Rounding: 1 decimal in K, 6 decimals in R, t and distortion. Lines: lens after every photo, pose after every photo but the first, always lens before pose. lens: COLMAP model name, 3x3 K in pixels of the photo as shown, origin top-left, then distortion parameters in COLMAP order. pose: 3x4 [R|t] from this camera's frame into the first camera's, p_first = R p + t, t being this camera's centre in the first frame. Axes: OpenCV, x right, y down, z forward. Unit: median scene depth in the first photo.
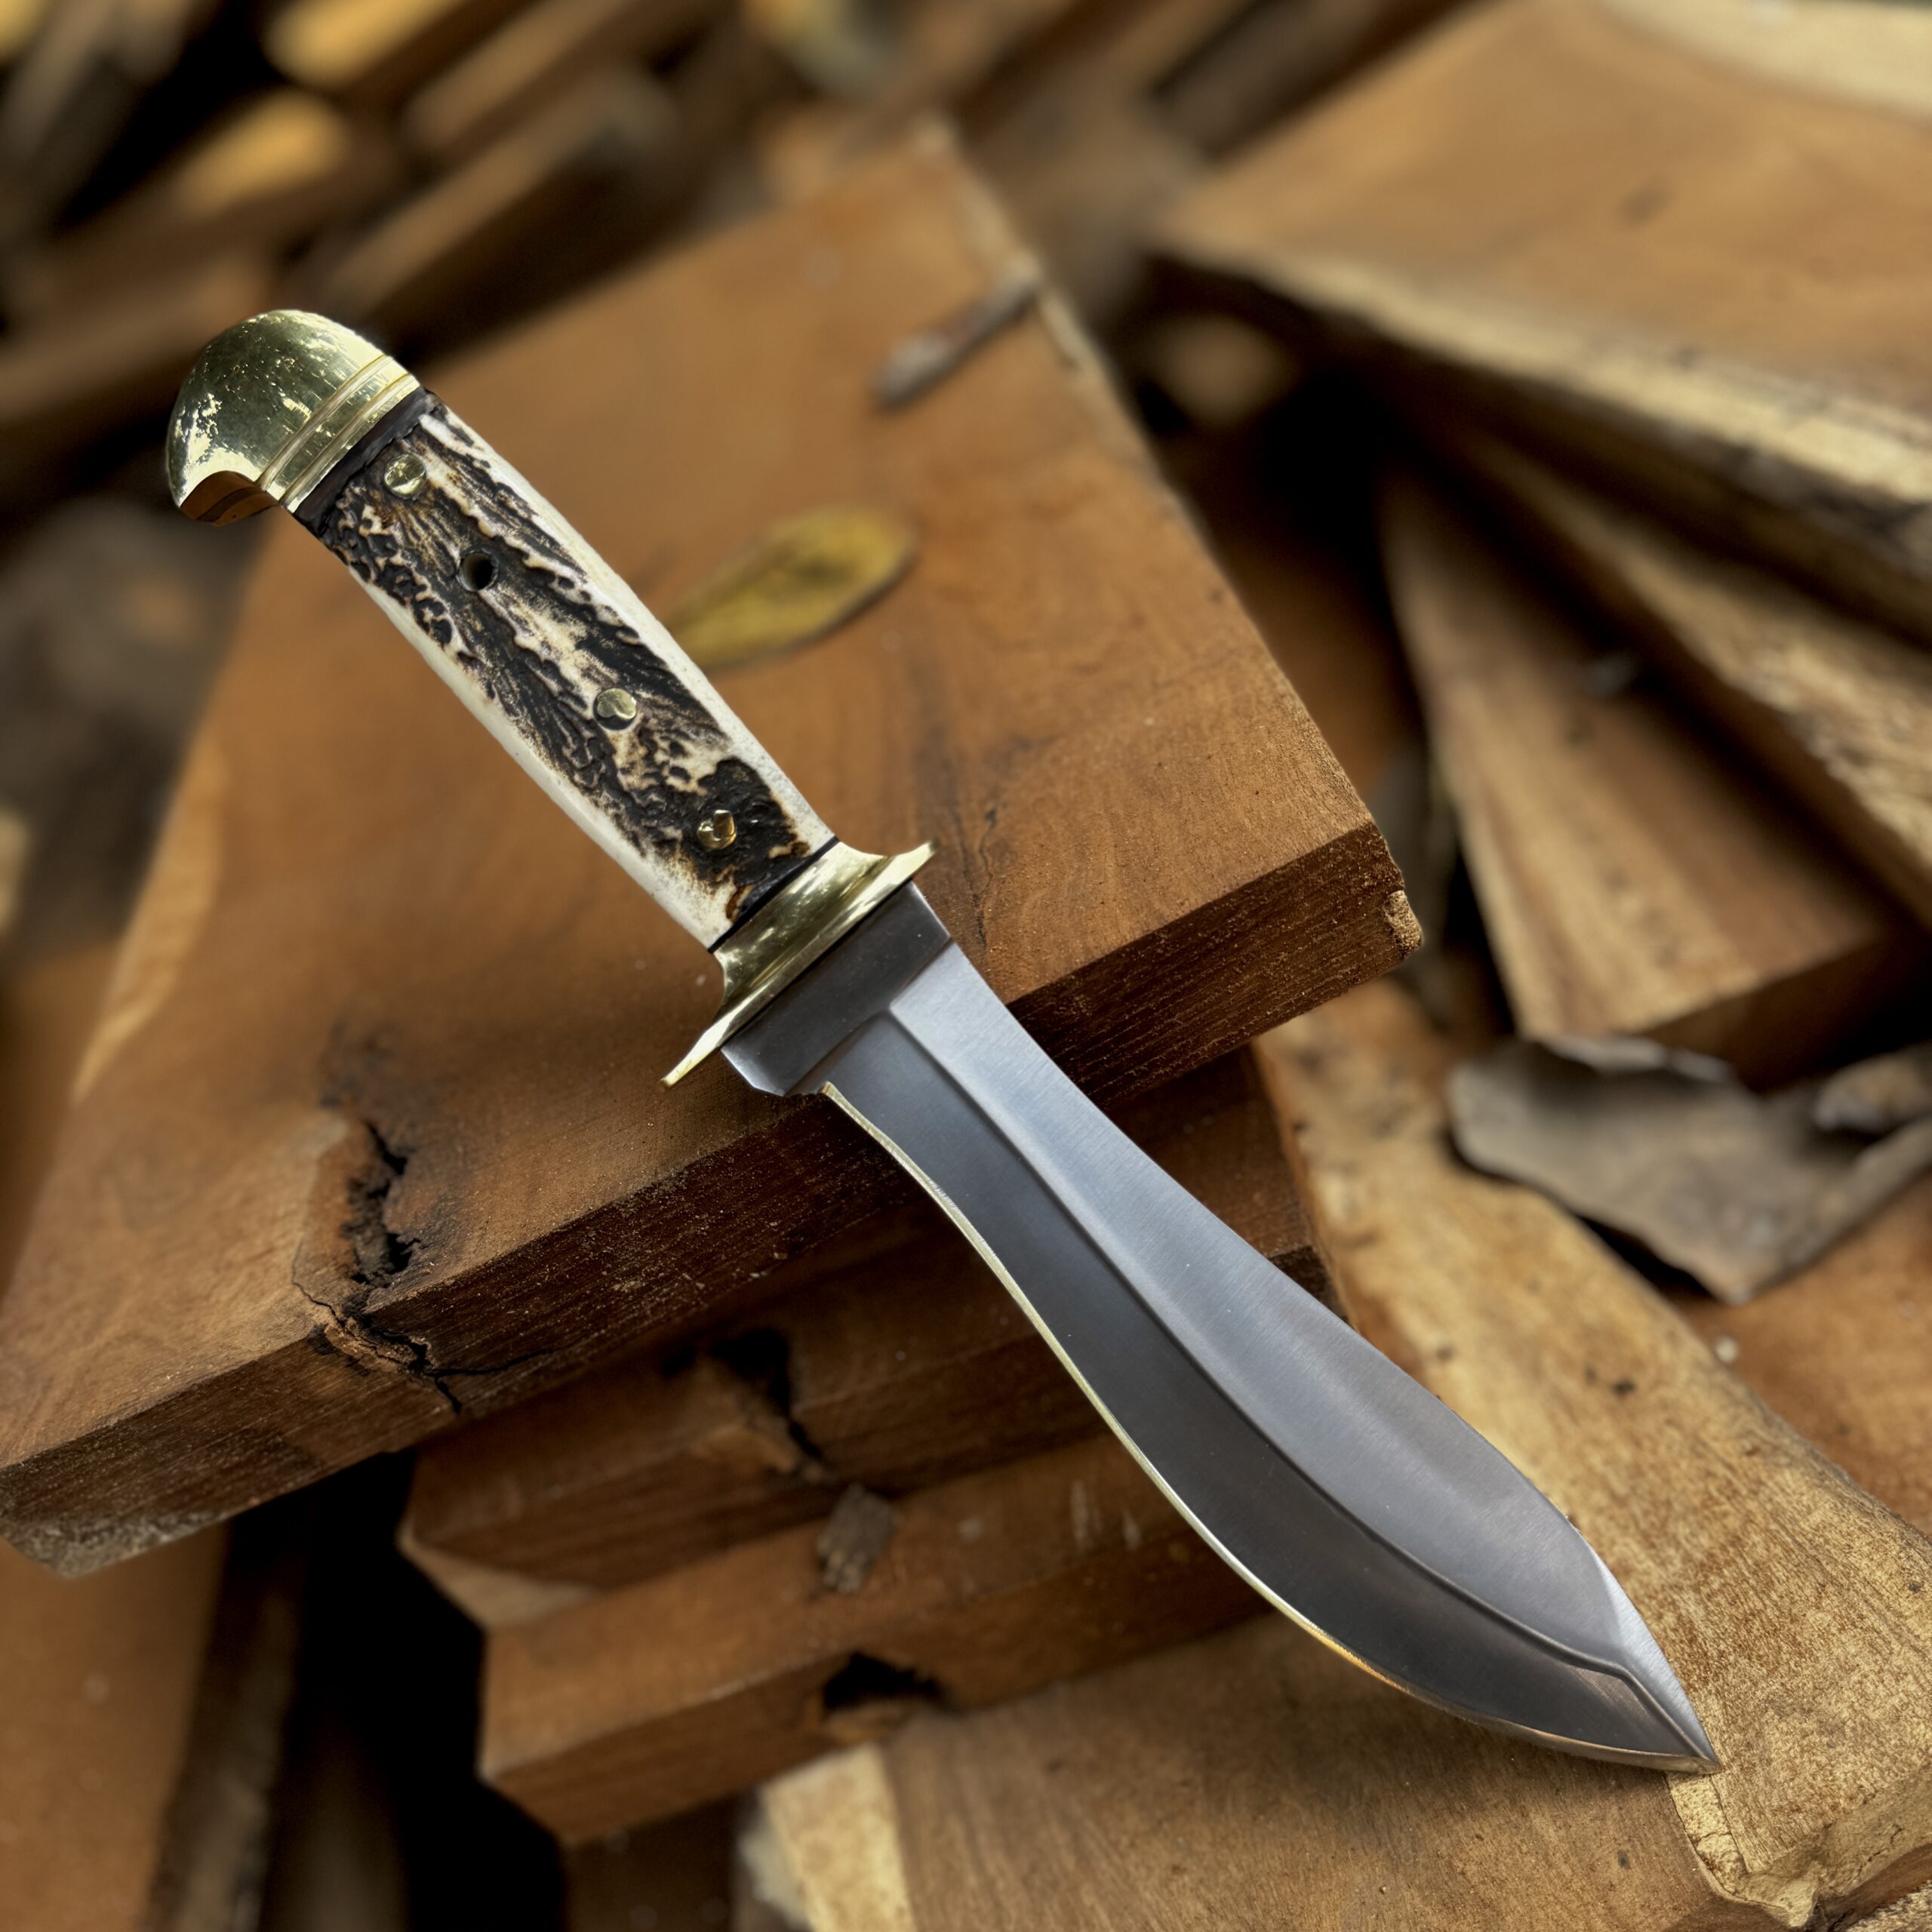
lens RADIAL K [[1808.8, 0, 971.5], [0, 1808.8, 978.6], [0, 0, 1]] dist [0.145099, -0.291223]
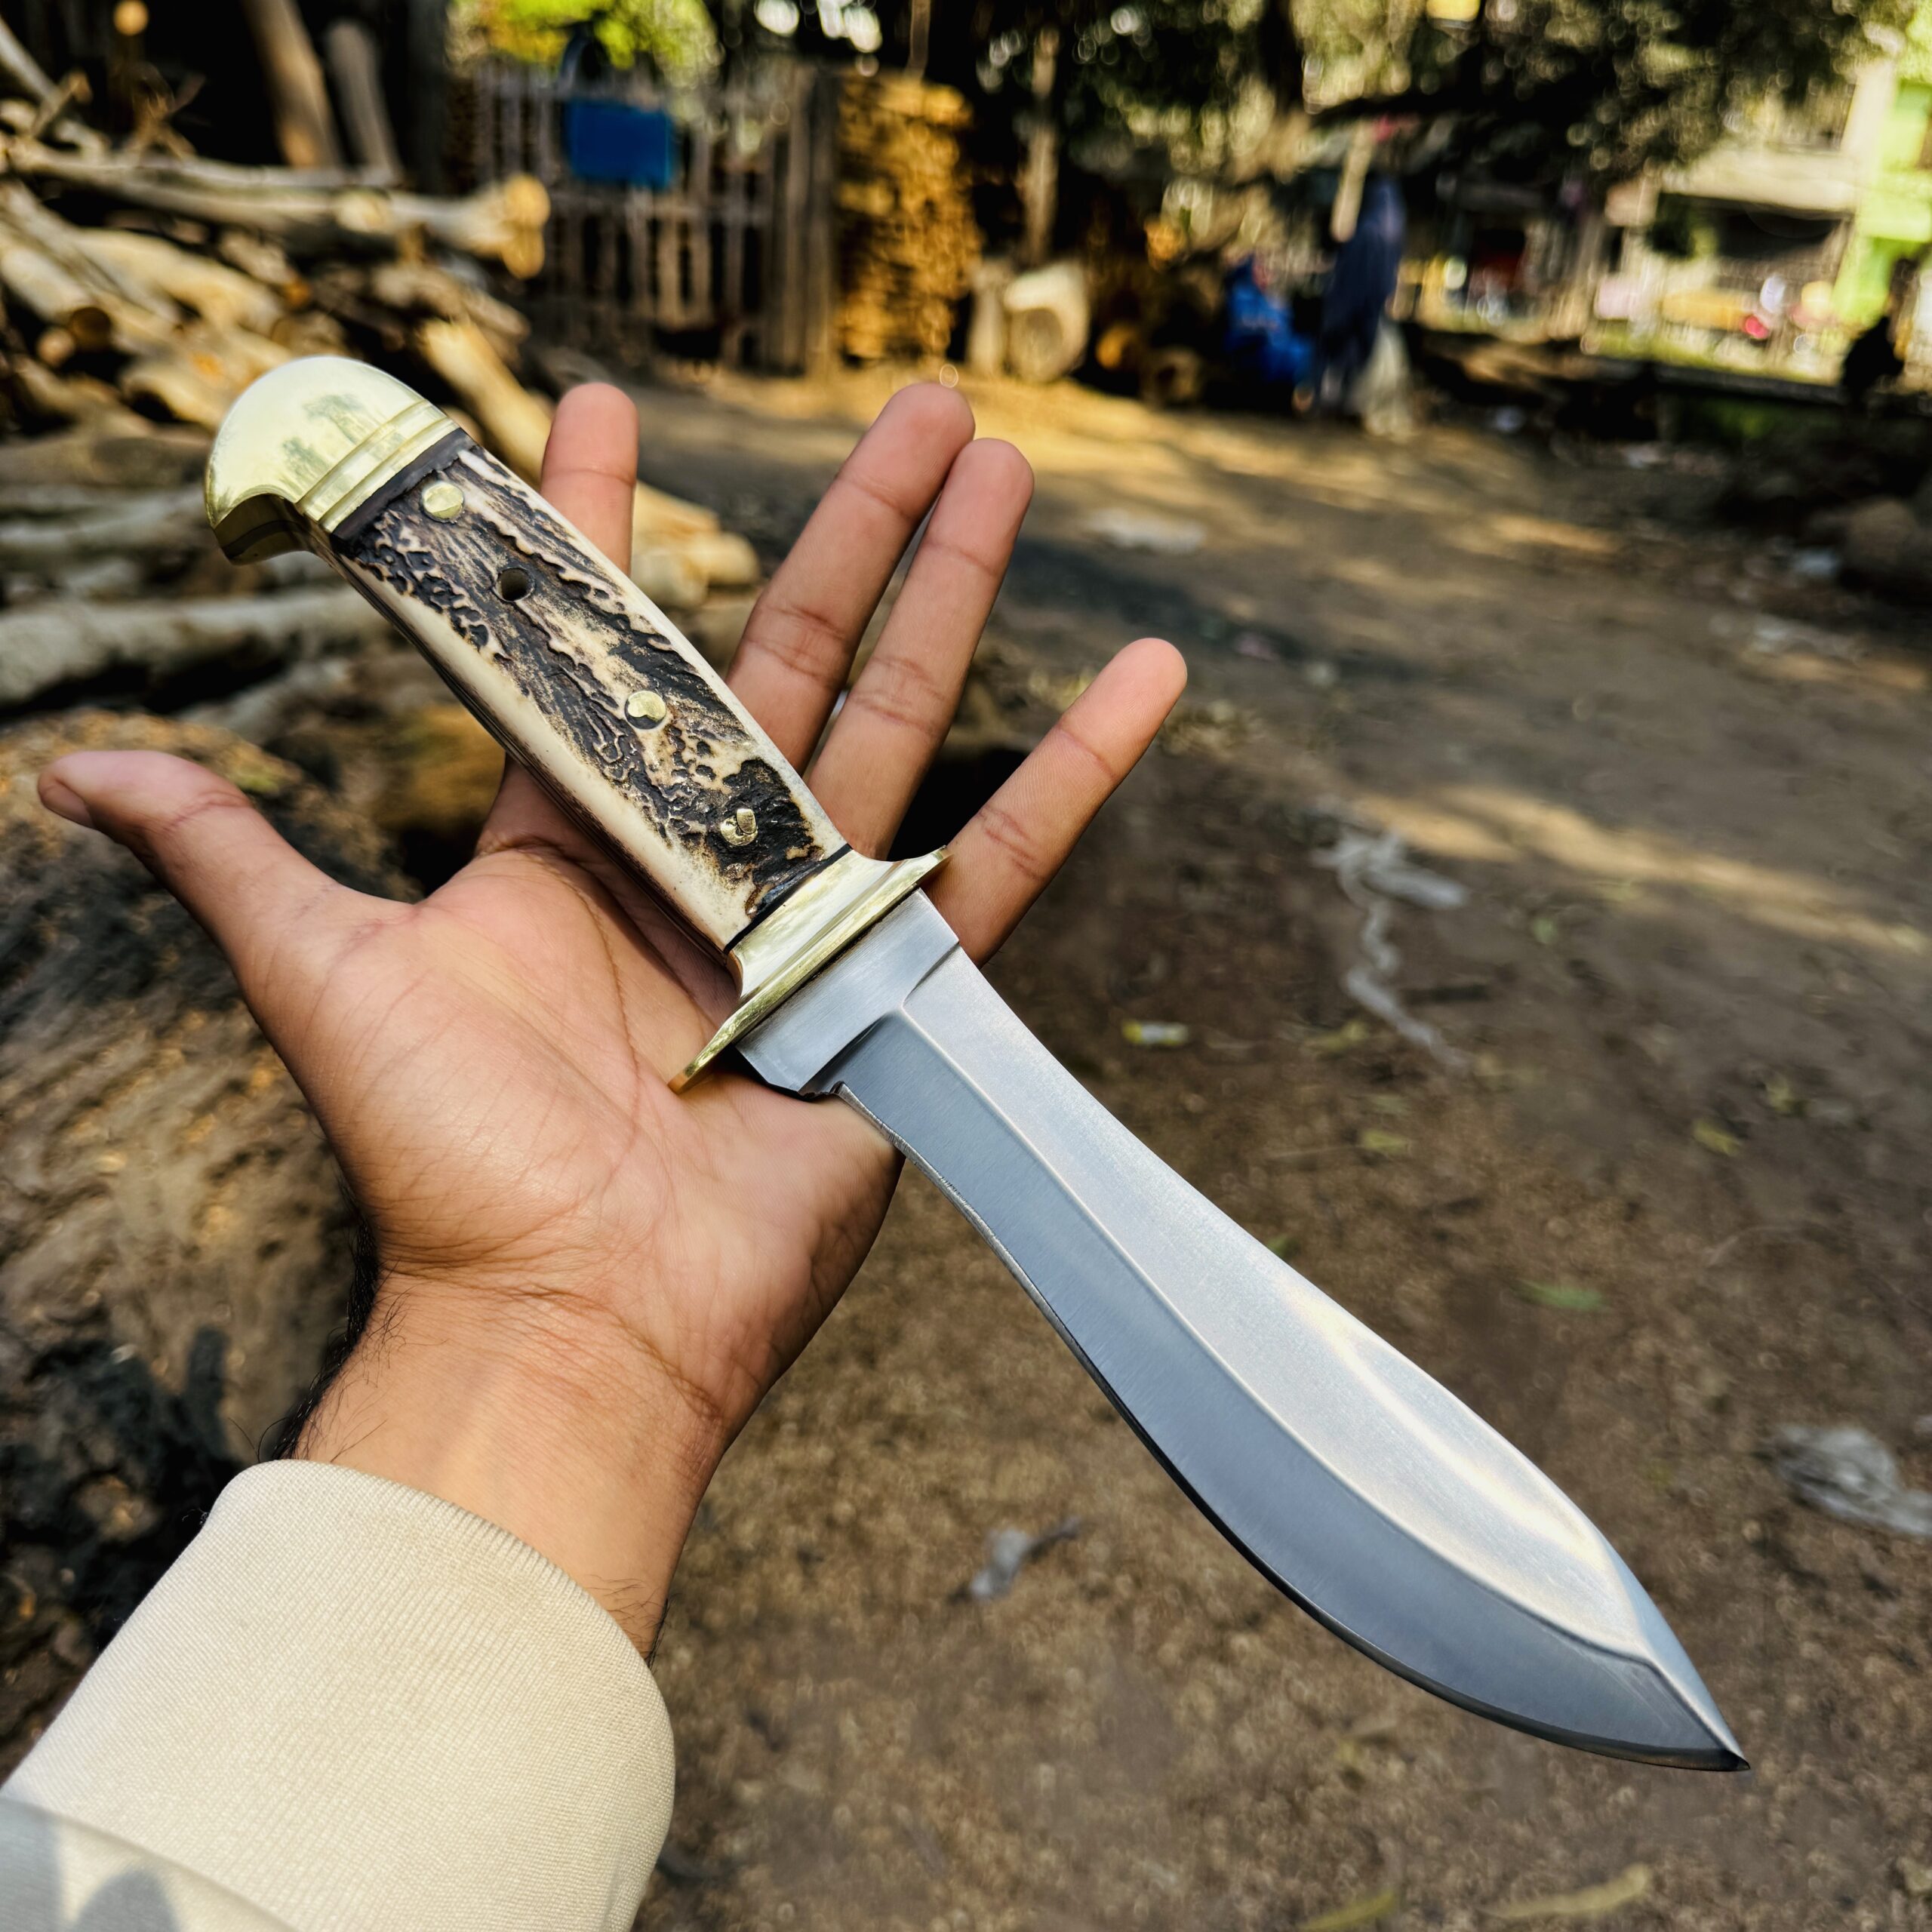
lens RADIAL K [[1801.0, 0, 971.0], [0, 1801.0, 976.3], [0, 0, 1]] dist [0.176990, -0.394763]
pose [[0.991604, 0.002292, 0.129290, -0.142532], [0.025920, 0.976028, -0.216097, 0.229155], [-0.126686, 0.217634, 0.967774, -0.001352]]
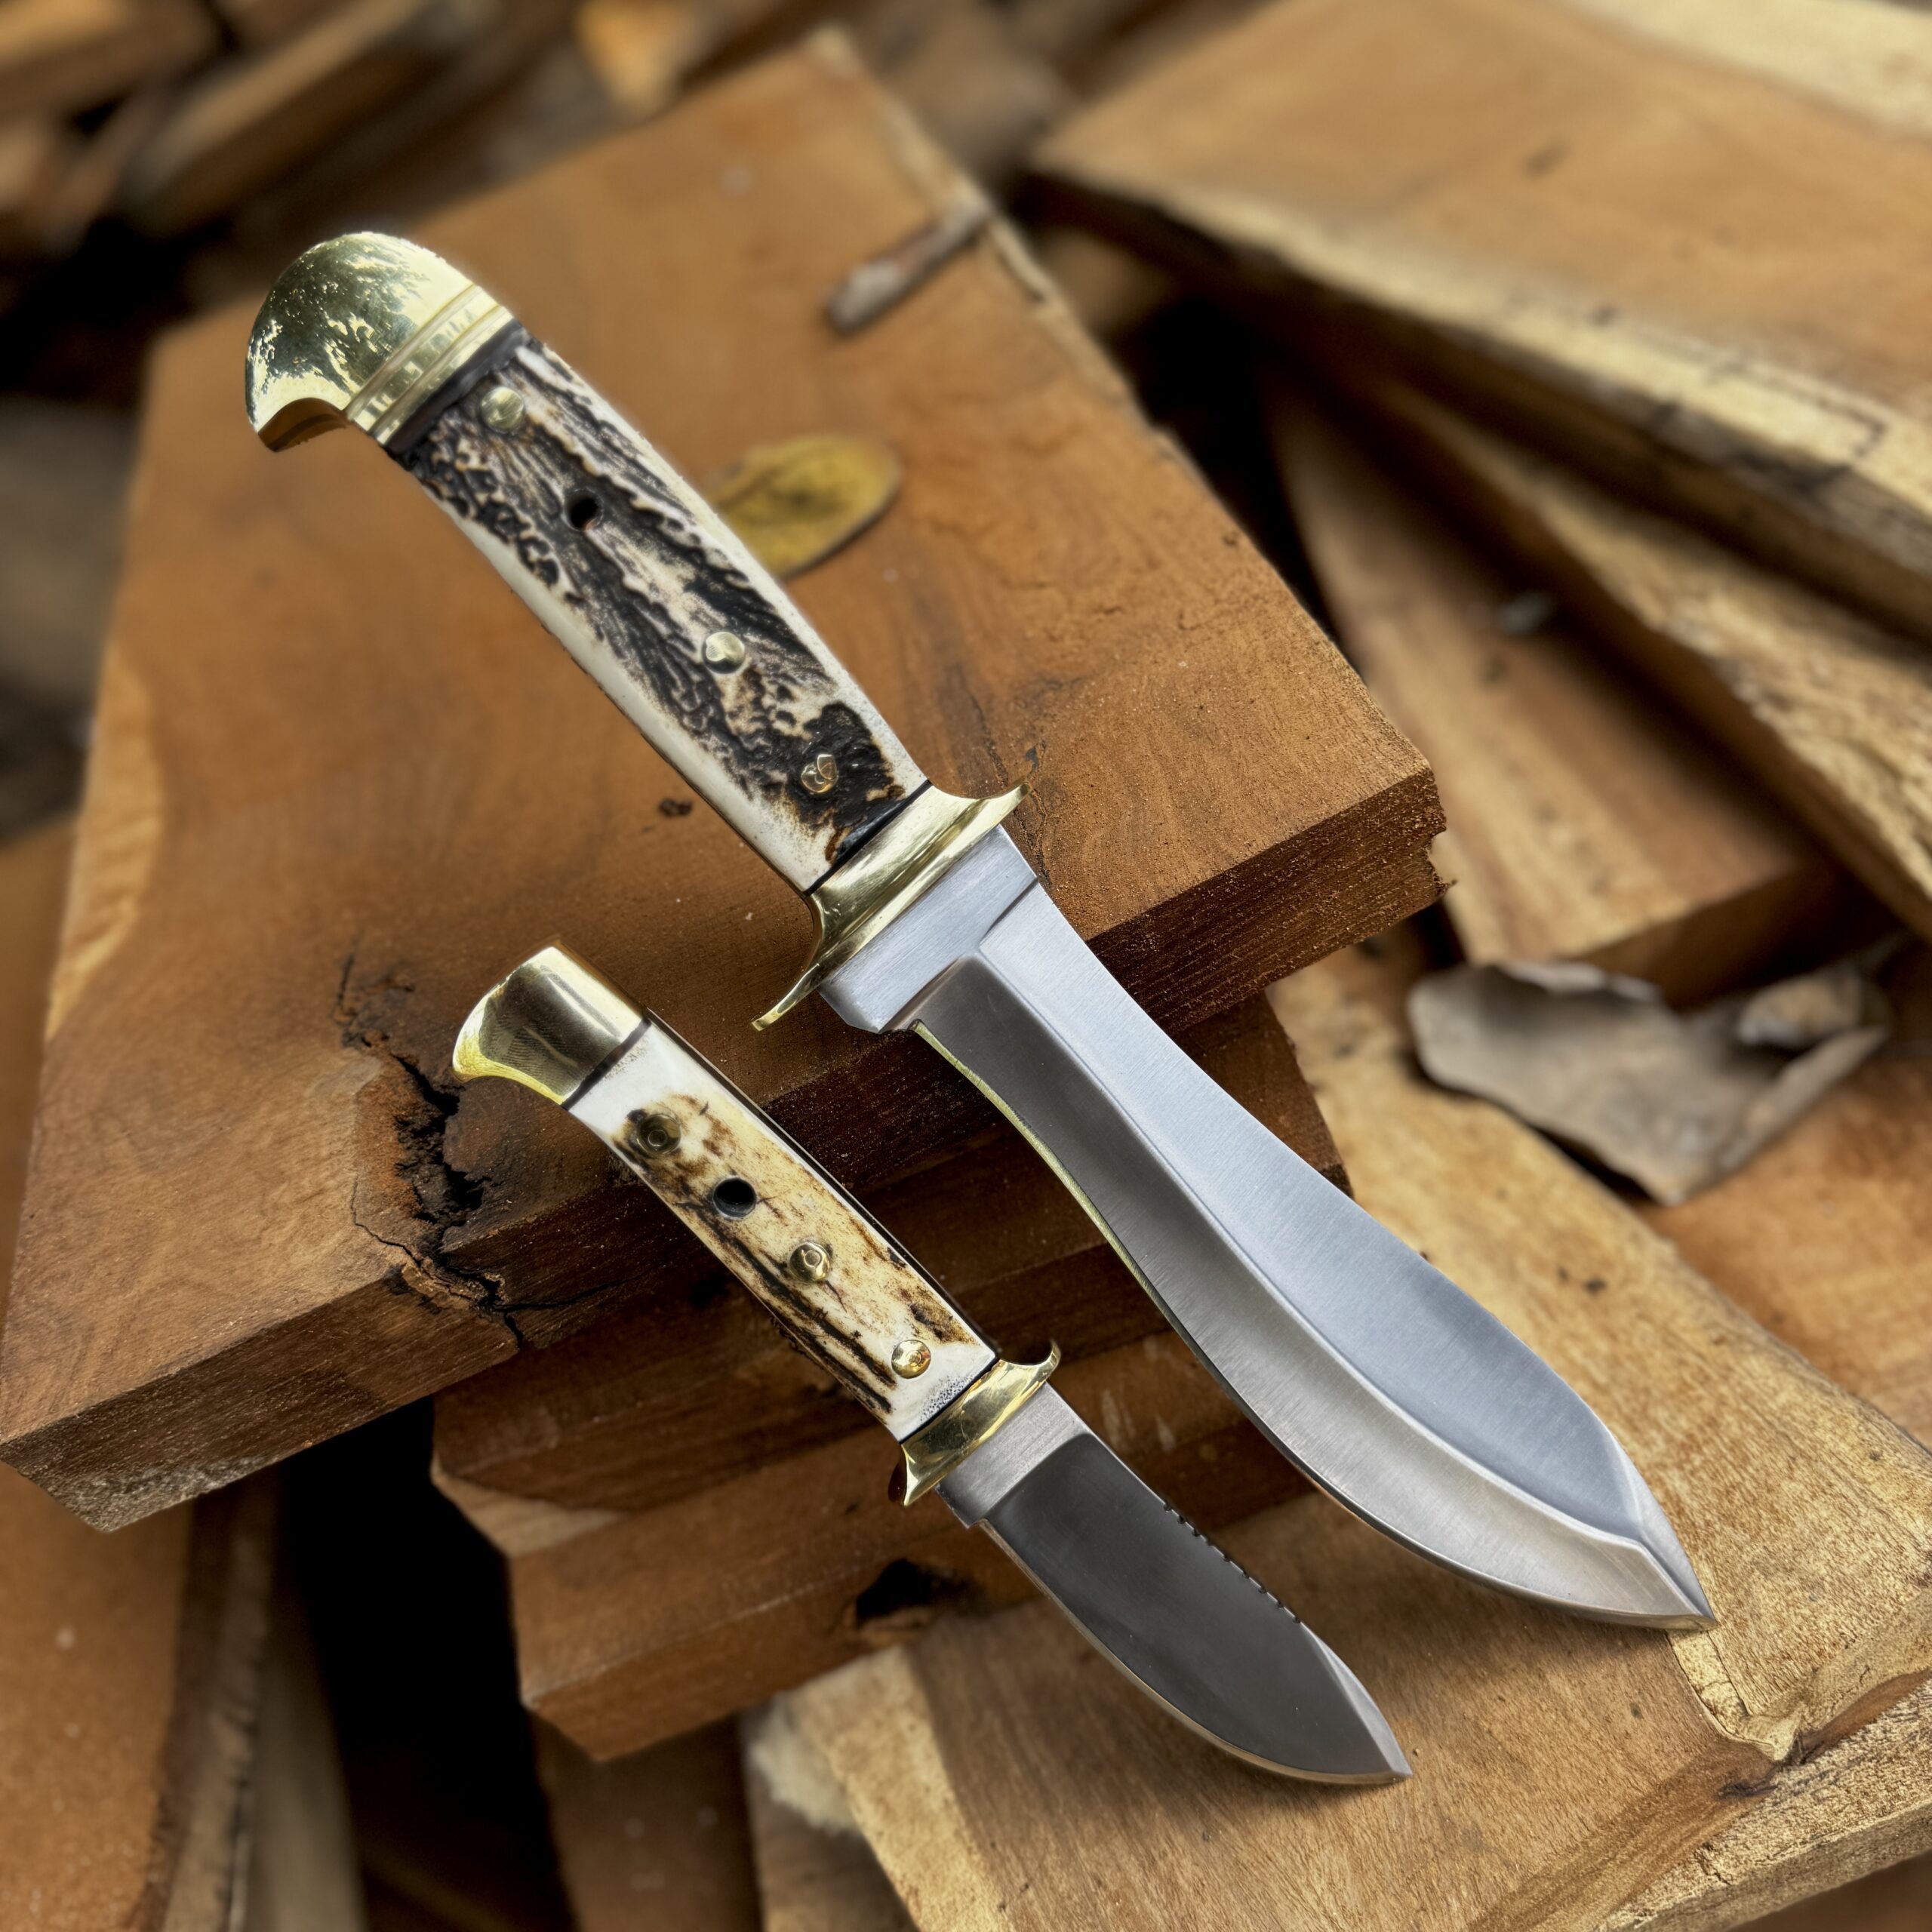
lens RADIAL K [[1808.8, 0, 971.5], [0, 1808.8, 978.6], [0, 0, 1]] dist [0.145099, -0.291223]
pose [[0.991094, -0.008662, 0.132881, -0.192350], [0.002136, 0.998788, 0.049179, -0.016953], [-0.133146, -0.048457, 0.989911, -0.022606]]
